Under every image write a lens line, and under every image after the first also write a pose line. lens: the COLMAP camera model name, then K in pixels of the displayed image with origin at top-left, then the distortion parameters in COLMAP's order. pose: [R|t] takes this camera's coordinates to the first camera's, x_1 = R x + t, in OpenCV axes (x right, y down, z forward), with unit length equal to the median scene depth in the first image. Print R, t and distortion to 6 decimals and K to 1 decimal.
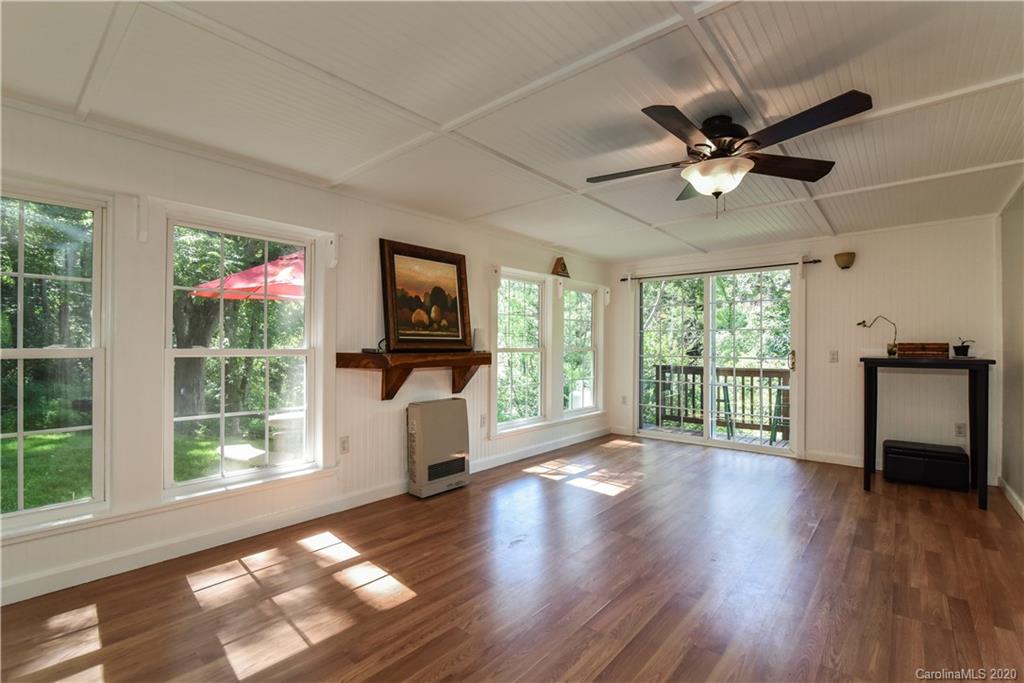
lens RADIAL K [[473.9, 0, 507.2], [0, 473.9, 343.8], [0, 0, 1]] dist [-0.018981, 0.000430]
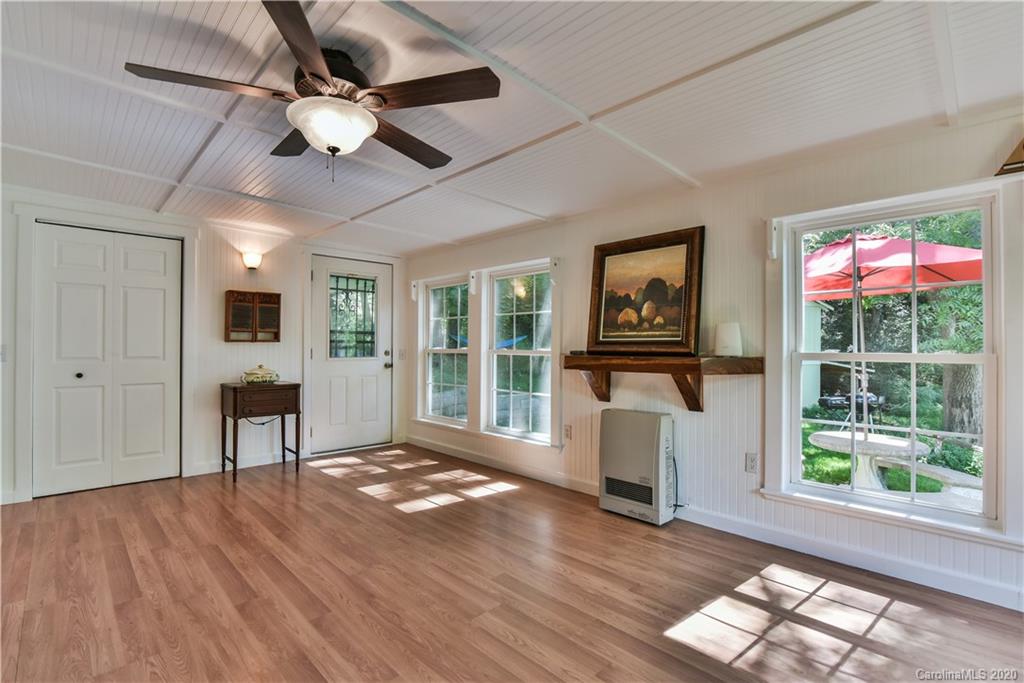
lens RADIAL K [[473.9, 0, 508.9], [0, 473.9, 344.2], [0, 0, 1]] dist [-0.018981, 0.000430]
pose [[-0.105751, -0.009029, -0.994352, 0.755716], [0.002645, 0.999953, -0.009361, 0.004313], [0.994389, -0.003620, -0.105722, 0.874827]]
